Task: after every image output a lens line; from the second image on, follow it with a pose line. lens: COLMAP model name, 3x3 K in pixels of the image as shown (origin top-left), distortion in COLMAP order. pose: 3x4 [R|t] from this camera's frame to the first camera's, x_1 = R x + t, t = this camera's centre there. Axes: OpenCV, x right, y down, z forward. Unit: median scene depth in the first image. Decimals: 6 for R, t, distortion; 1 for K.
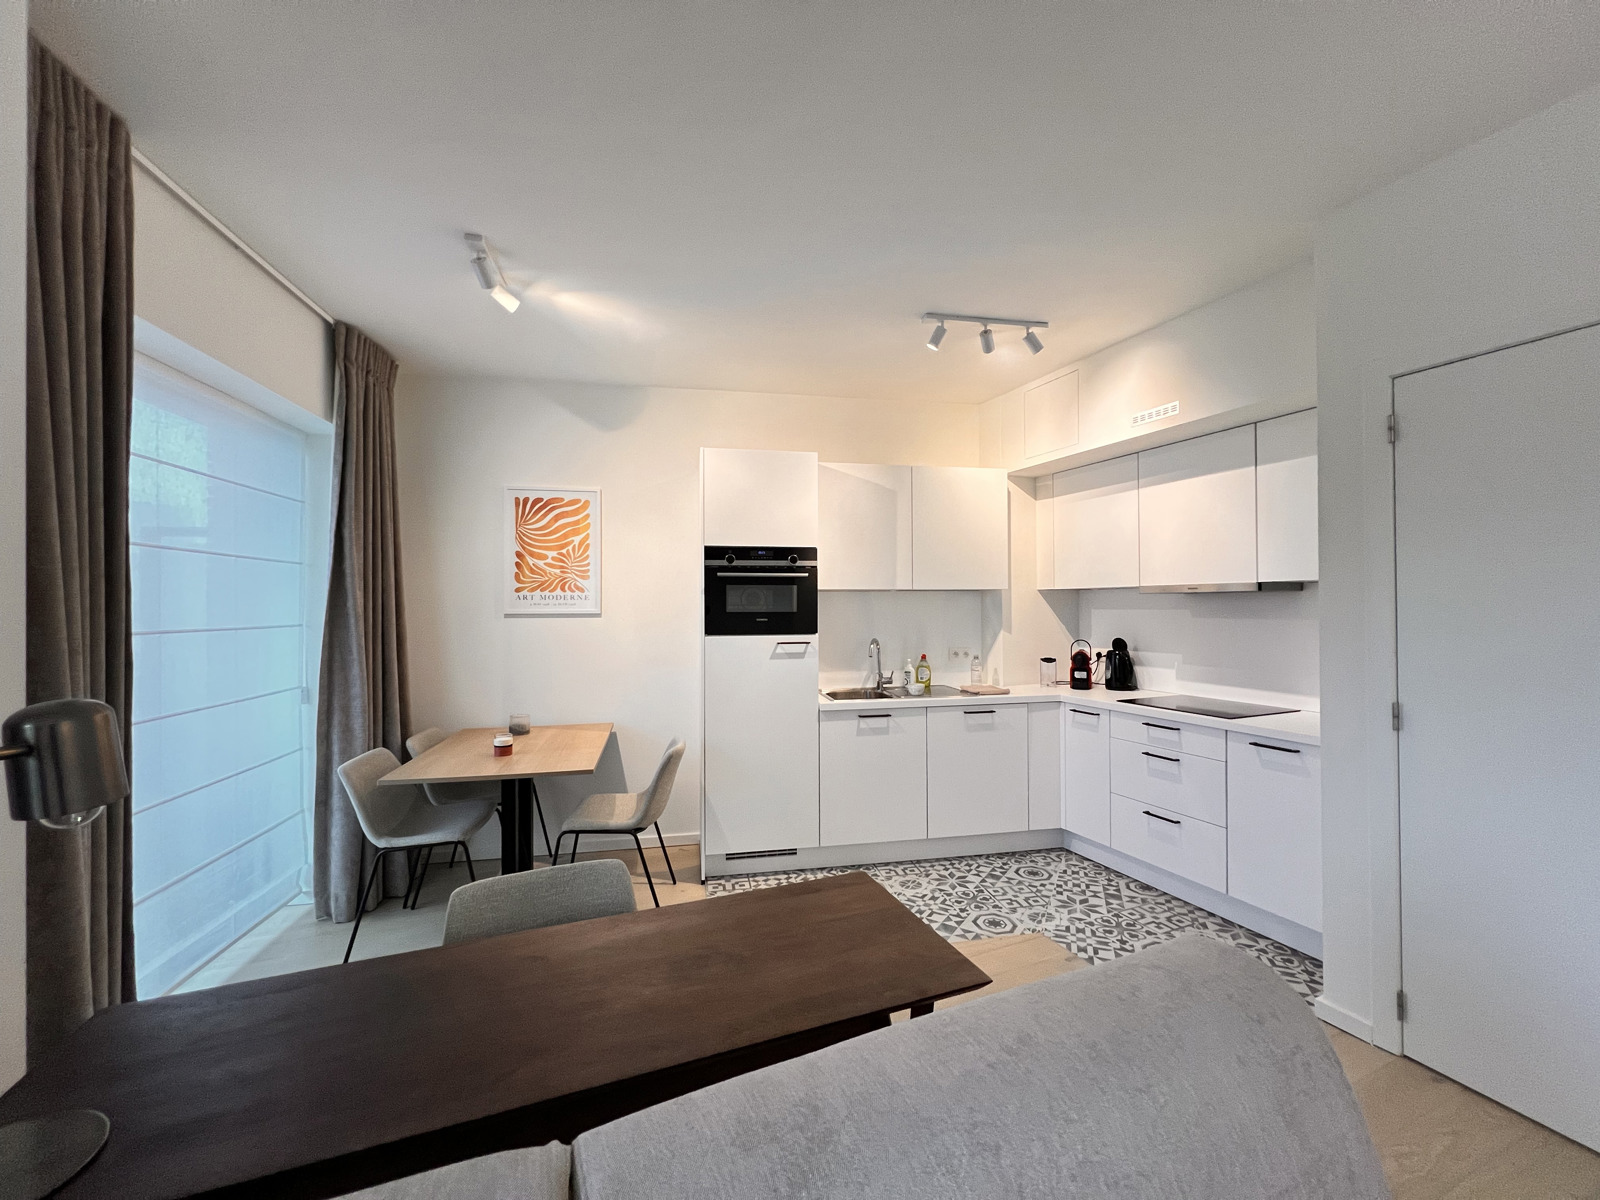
lens RADIAL K [[637.7, 0, 804.5], [0, 637.7, 603.1], [0, 0, 1]] dist [-0.001307, 0.000017]
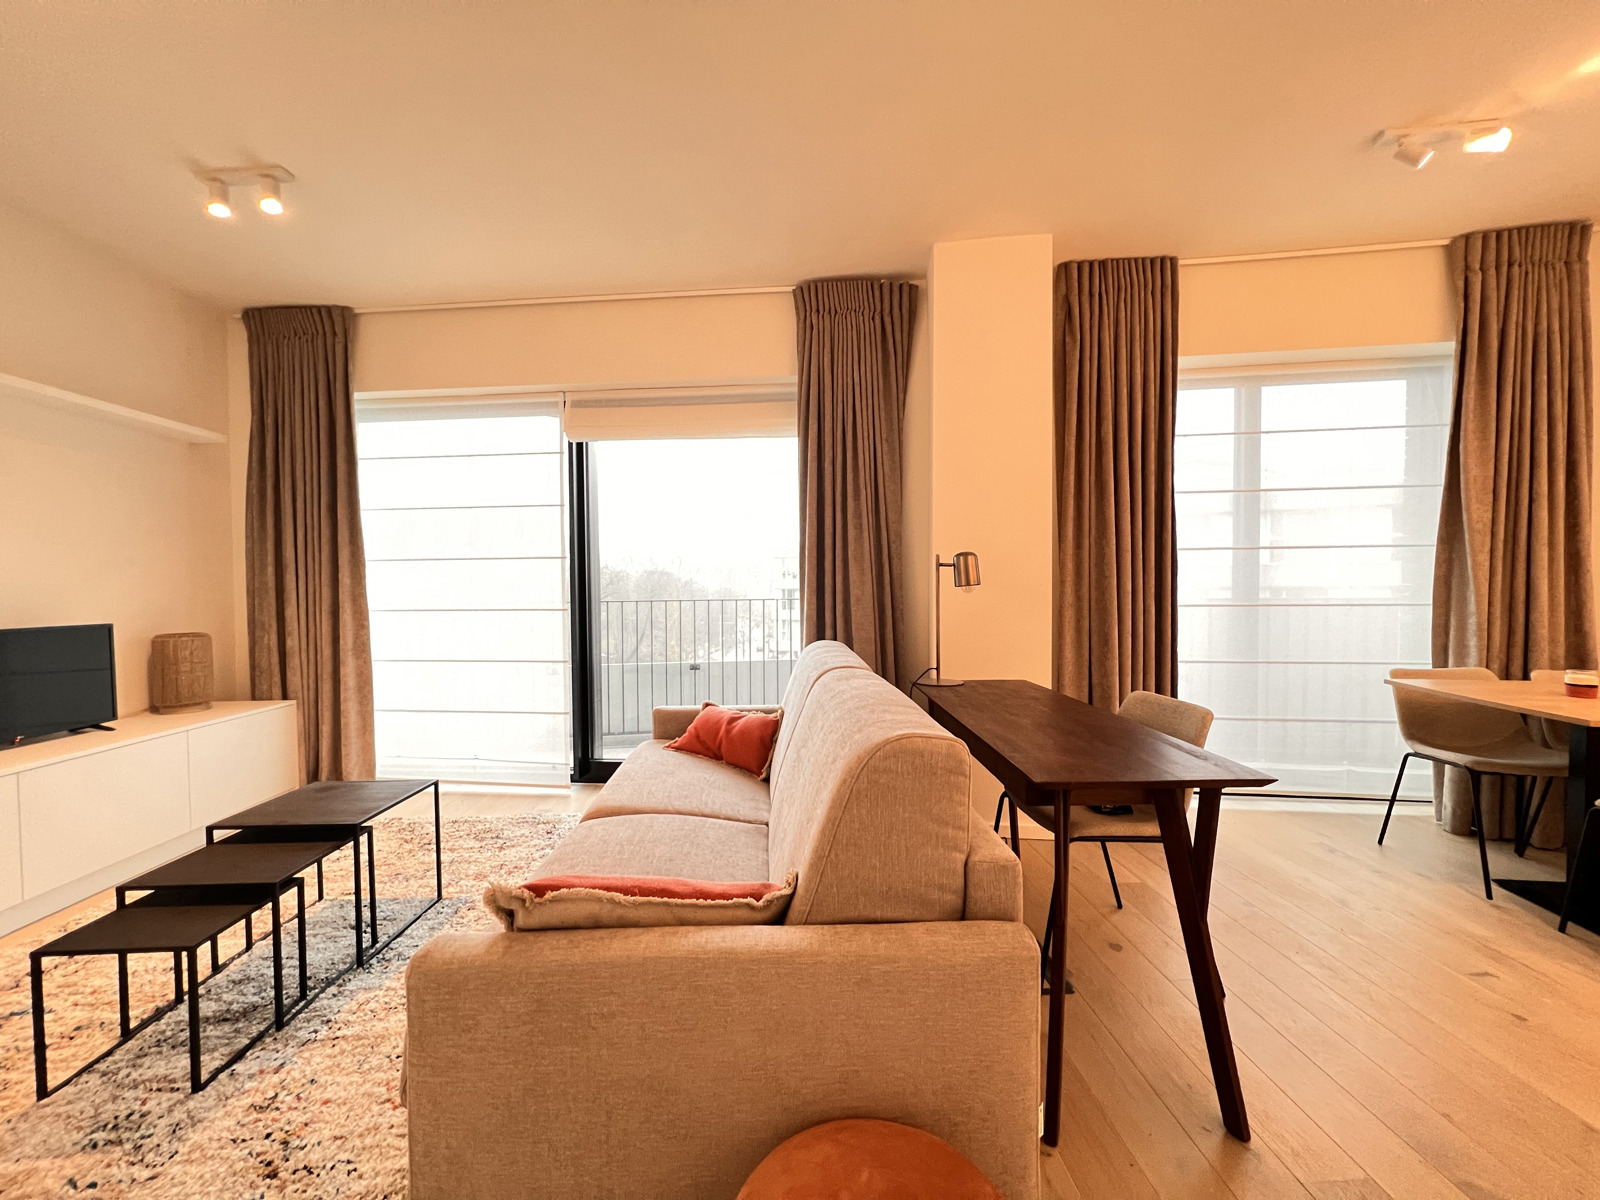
lens RADIAL K [[637.7, 0, 803.2], [0, 637.7, 603.3], [0, 0, 1]] dist [-0.001307, 0.000017]
pose [[-0.348364, 0.036186, -0.936660, 0.508903], [0.016249, 0.999338, 0.032564, 0.072868], [0.937218, -0.003875, -0.348722, 0.337608]]
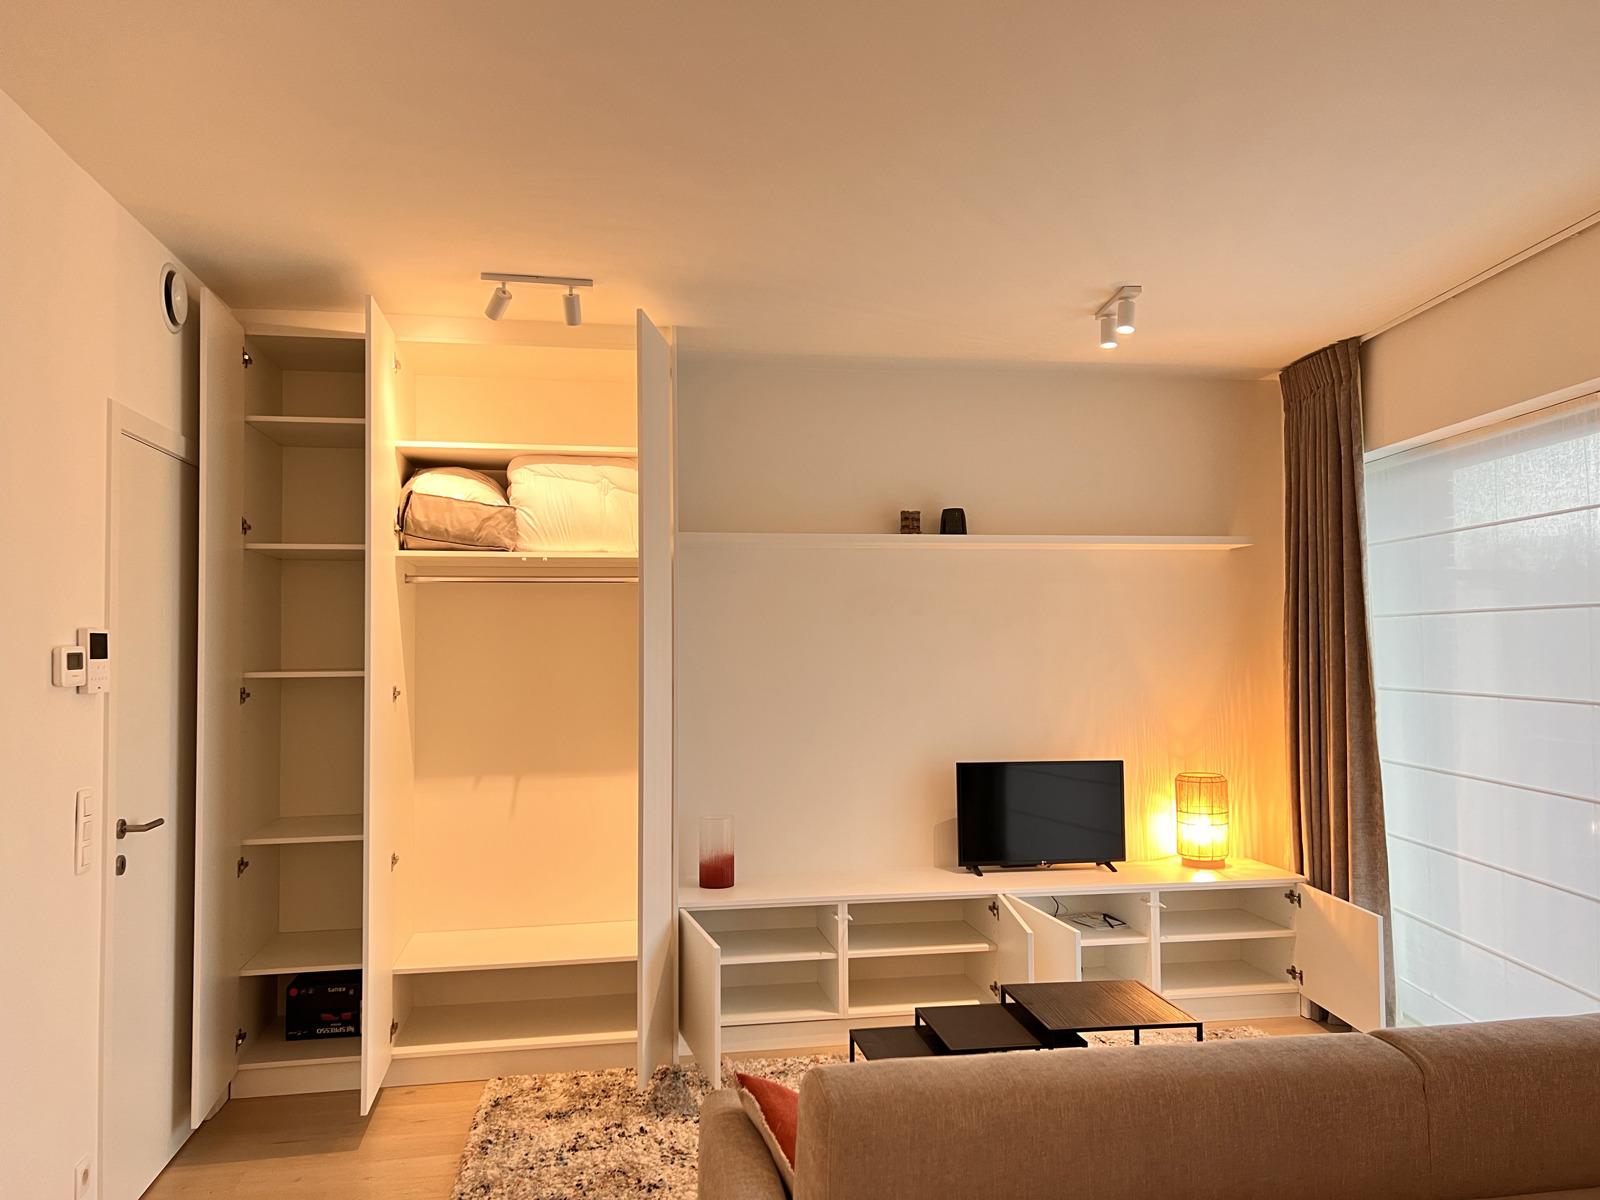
lens RADIAL K [[1168.6, 0, 805.6], [0, 1168.6, 607.0], [0, 0, 1]] dist [0.062971, 0.001927]
pose [[-0.969955, 0.025787, 0.241912, 0.059755], [0.015016, 0.998816, -0.046265, -0.022904], [-0.242819, -0.041243, -0.969195, 0.772071]]
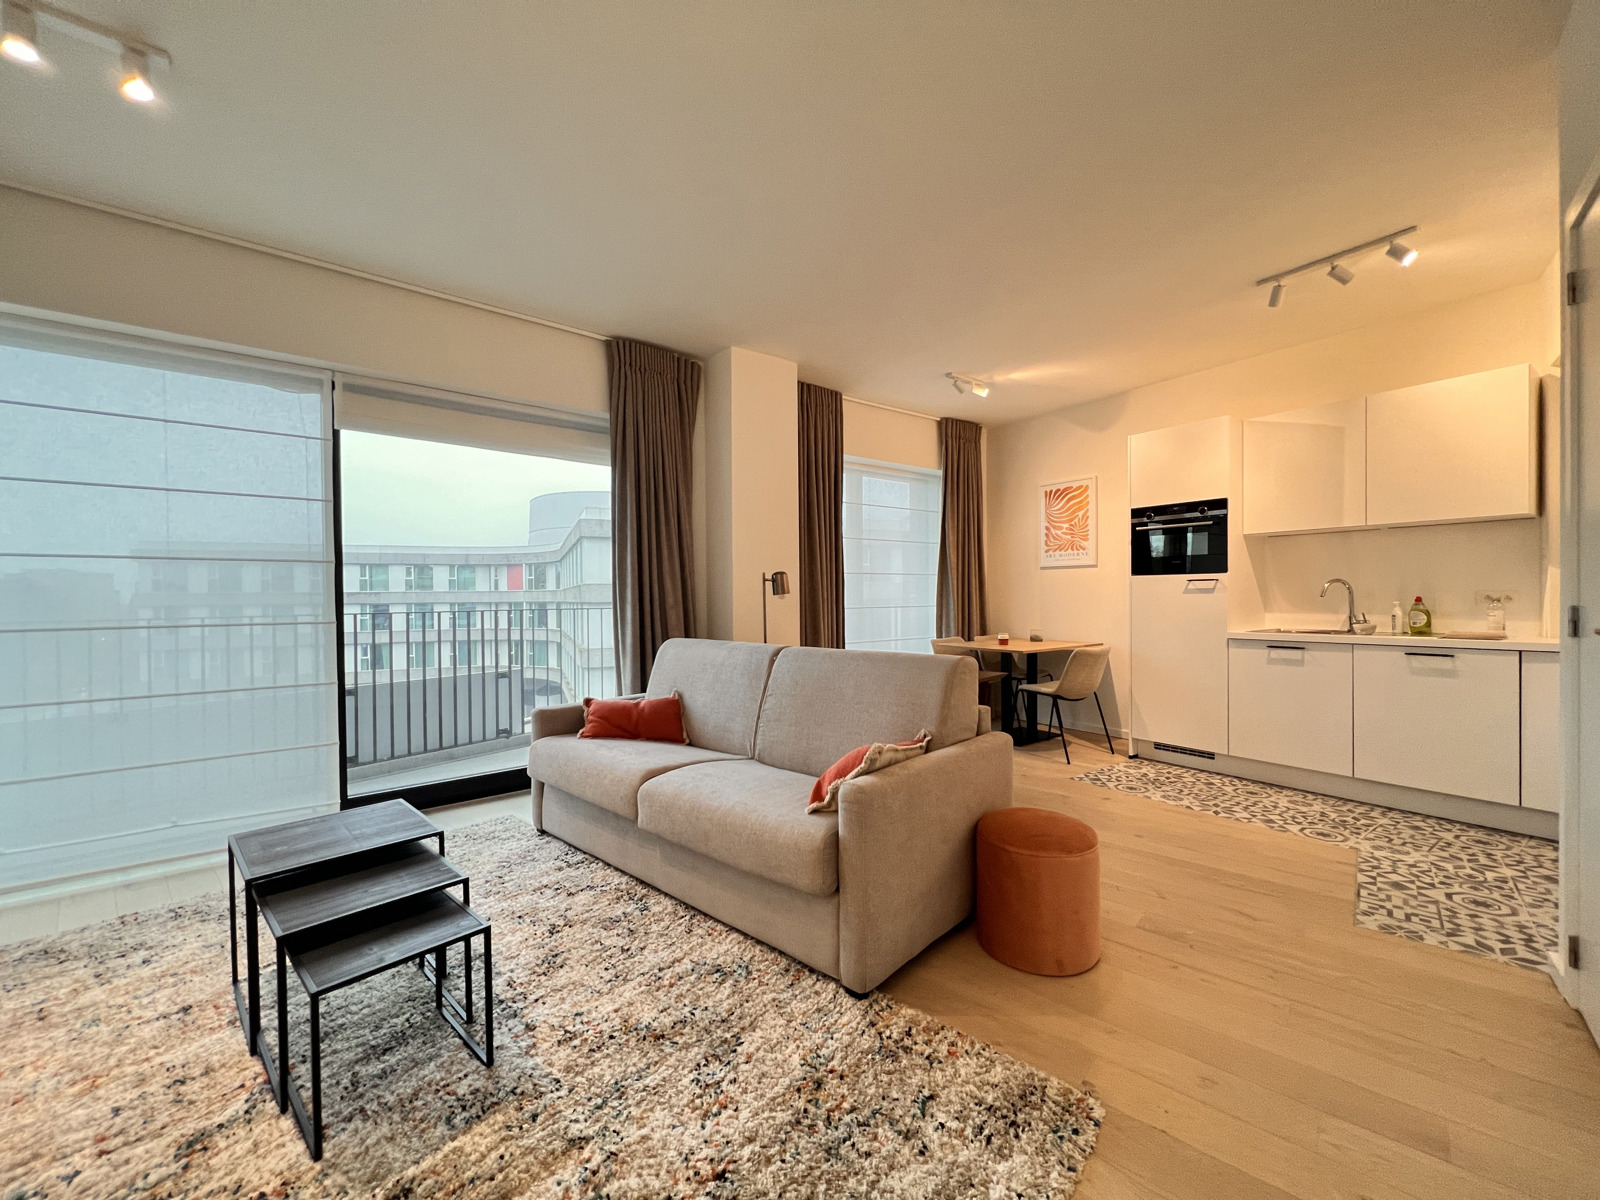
lens RADIAL K [[637.7, 0, 804.6], [0, 637.7, 603.1], [0, 0, 1]] dist [-0.001307, 0.000017]
pose [[0.419182, 0.012392, -0.907818, 0.769049], [0.011792, 0.999748, 0.019091, 0.074591], [0.907826, -0.018707, 0.418930, -0.190350]]
